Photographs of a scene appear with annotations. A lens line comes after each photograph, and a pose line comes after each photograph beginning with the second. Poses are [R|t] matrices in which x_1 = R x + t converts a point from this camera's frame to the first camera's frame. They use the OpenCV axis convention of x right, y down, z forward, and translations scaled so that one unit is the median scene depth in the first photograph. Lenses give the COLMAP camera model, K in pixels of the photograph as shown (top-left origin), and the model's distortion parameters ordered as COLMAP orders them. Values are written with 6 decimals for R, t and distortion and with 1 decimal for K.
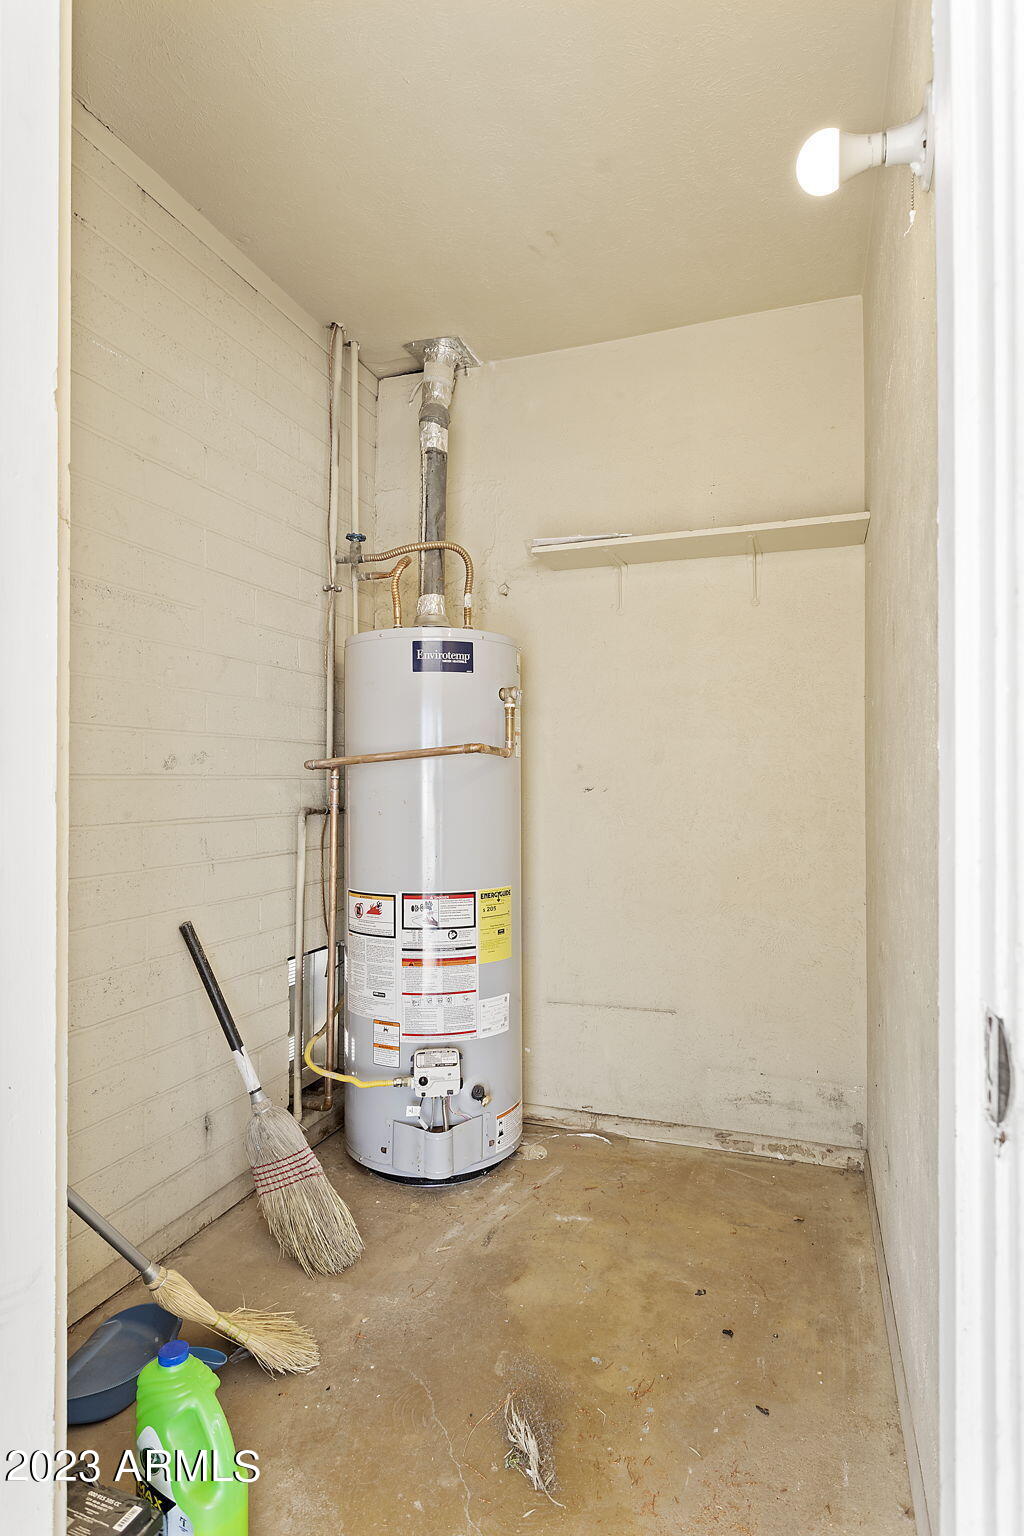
lens RADIAL K [[865.8, 0, 504.2], [0, 865.8, 763.6], [0, 0, 1]] dist [-0.012866, 0.008830]
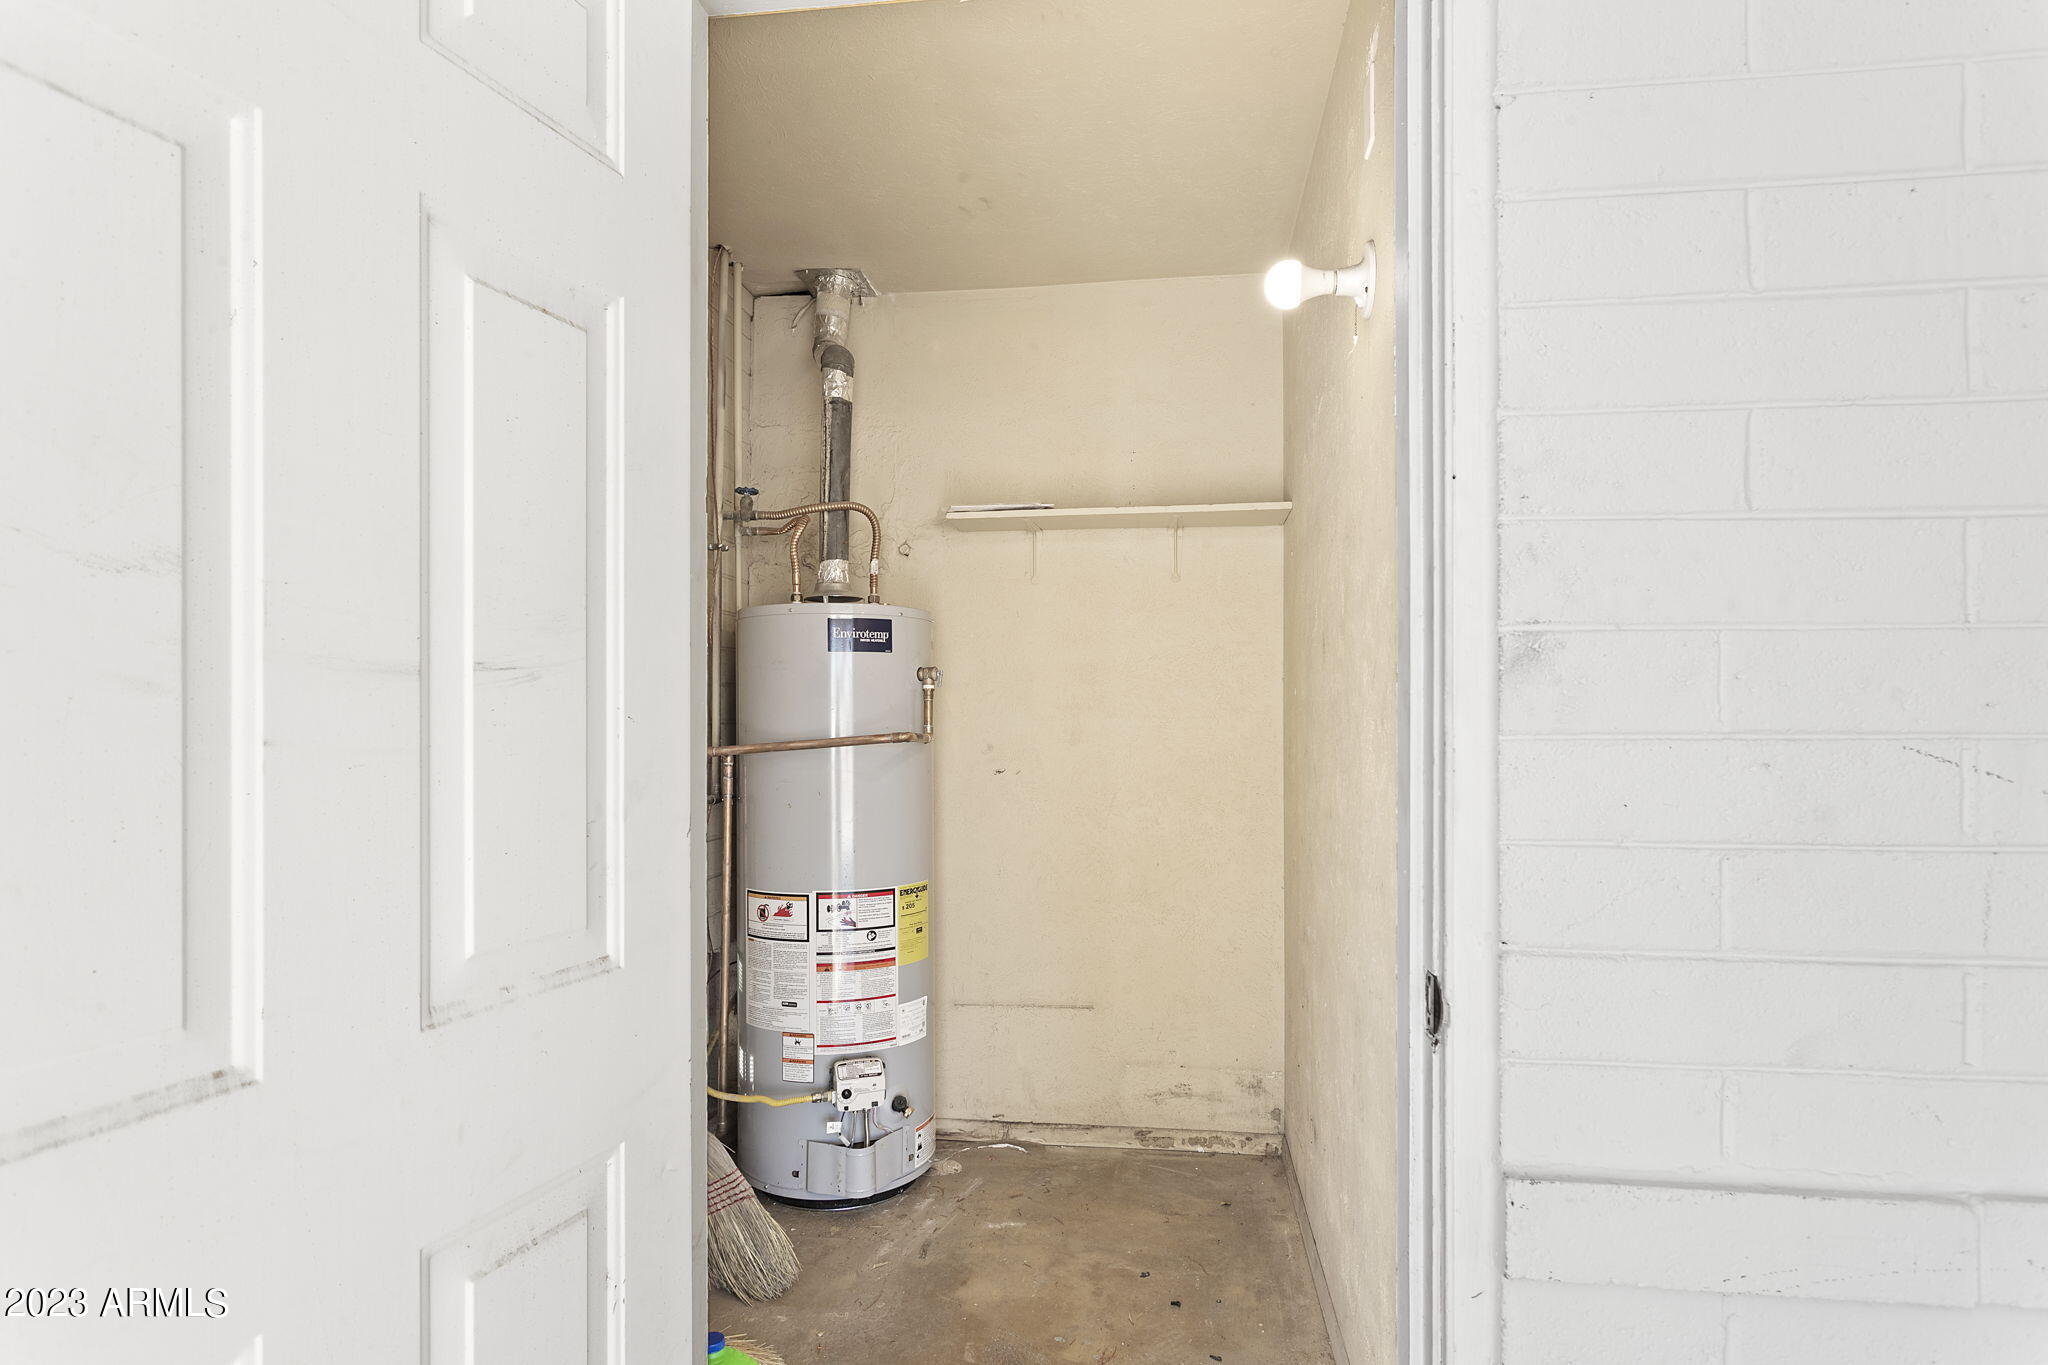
lens RADIAL K [[1154.4, 0, 1027.8], [0, 1154.4, 693.3], [0, 0, 1]] dist [-0.012866, 0.008830]
pose [[0.976537, 0.004669, 0.215301, -0.159866], [-0.004261, 0.999988, -0.002361, -0.058946], [-0.215309, 0.001388, 0.976545, -0.240565]]
